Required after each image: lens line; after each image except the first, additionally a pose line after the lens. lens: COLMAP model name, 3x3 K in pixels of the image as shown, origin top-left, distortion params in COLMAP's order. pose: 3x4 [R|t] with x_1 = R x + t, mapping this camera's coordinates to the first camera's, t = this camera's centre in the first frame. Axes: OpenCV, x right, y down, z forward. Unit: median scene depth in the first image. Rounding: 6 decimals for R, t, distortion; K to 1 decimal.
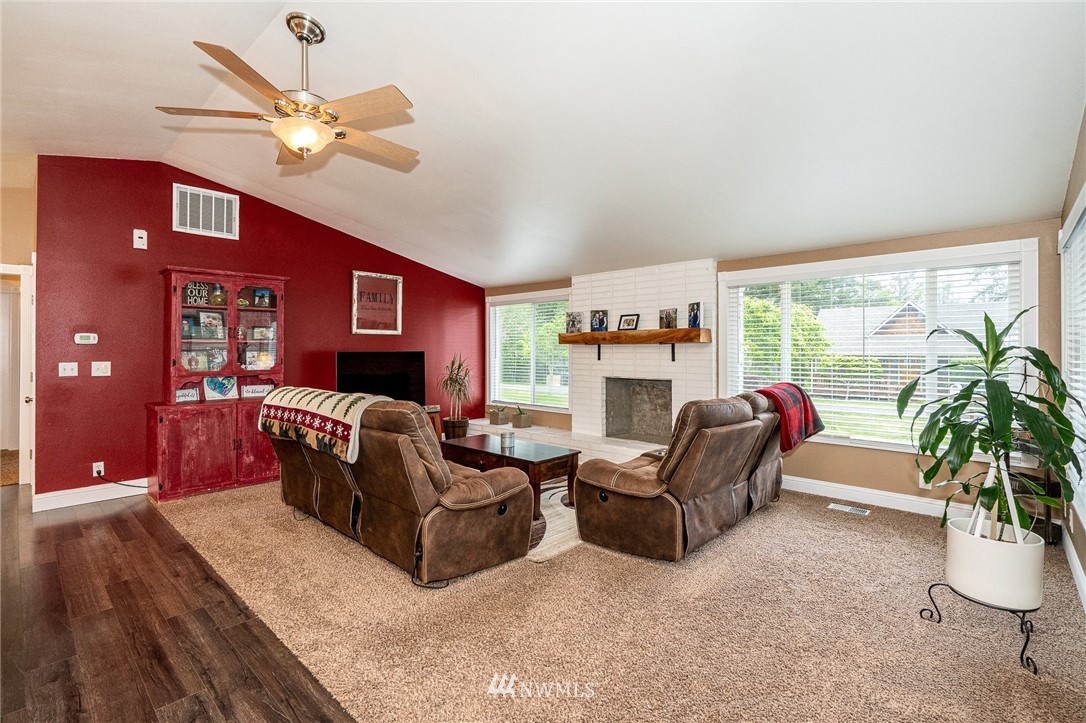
lens RADIAL K [[510.8, 0, 556.1], [0, 510.8, 346.8], [0, 0, 1]] dist [0.001744, 0.000974]
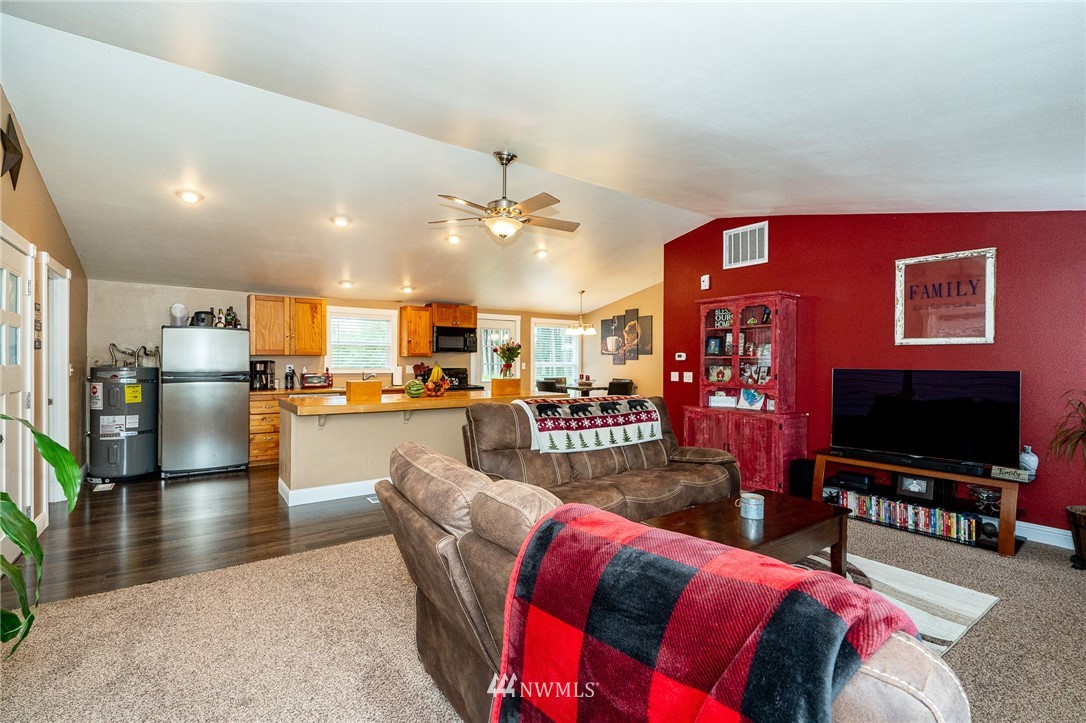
lens RADIAL K [[484.4, 0, 507.8], [0, 484.4, 363.4], [0, 0, 1]] dist [0.000415, 0.000305]
pose [[-0.244237, 0.004728, -0.969704, 0.503656], [-0.000820, 0.999987, 0.005083, -0.002548], [0.969715, 0.002037, -0.244230, 0.736623]]
